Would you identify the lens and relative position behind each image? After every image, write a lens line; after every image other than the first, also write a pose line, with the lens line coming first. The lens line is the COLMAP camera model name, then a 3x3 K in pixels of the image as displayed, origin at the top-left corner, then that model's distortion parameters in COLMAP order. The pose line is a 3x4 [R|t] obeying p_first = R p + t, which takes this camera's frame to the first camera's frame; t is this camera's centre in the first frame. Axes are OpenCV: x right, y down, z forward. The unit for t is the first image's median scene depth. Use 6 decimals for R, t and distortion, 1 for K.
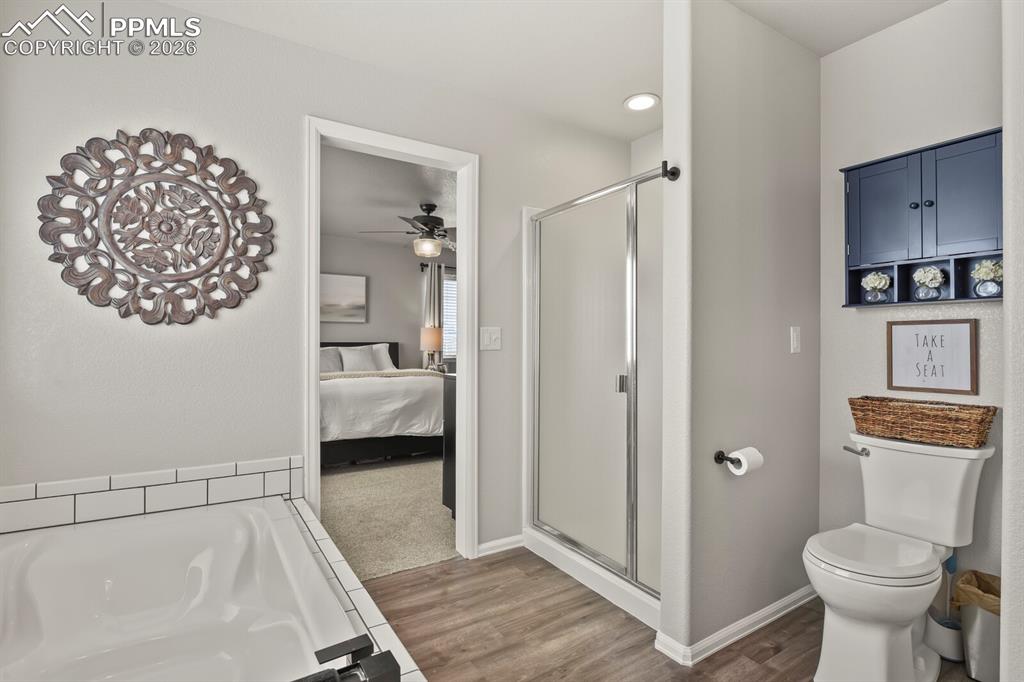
lens RADIAL K [[495.1, 0, 511.0], [0, 495.1, 340.0], [0, 0, 1]] dist [-0.001803, -0.007626]
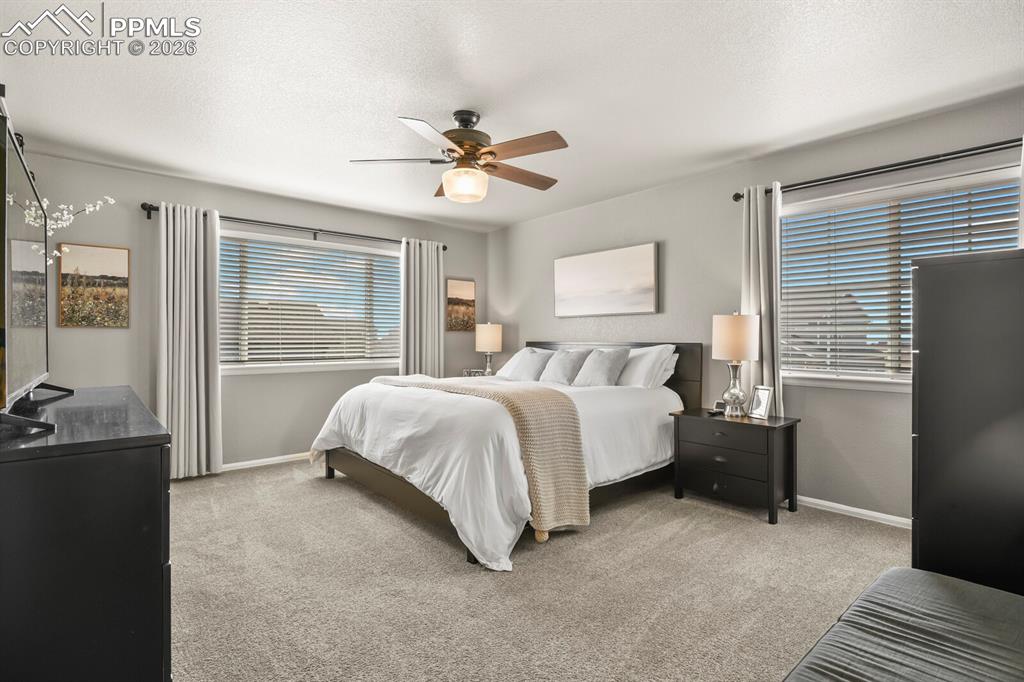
lens RADIAL K [[495.1, 0, 511.0], [0, 495.1, 340.0], [0, 0, 1]] dist [-0.001803, -0.007626]
pose [[0.162408, -0.000157, -0.986724, 0.464614], [0.002396, 0.999997, 0.000235, 0.001592], [0.986721, -0.002403, 0.162408, 1.007540]]
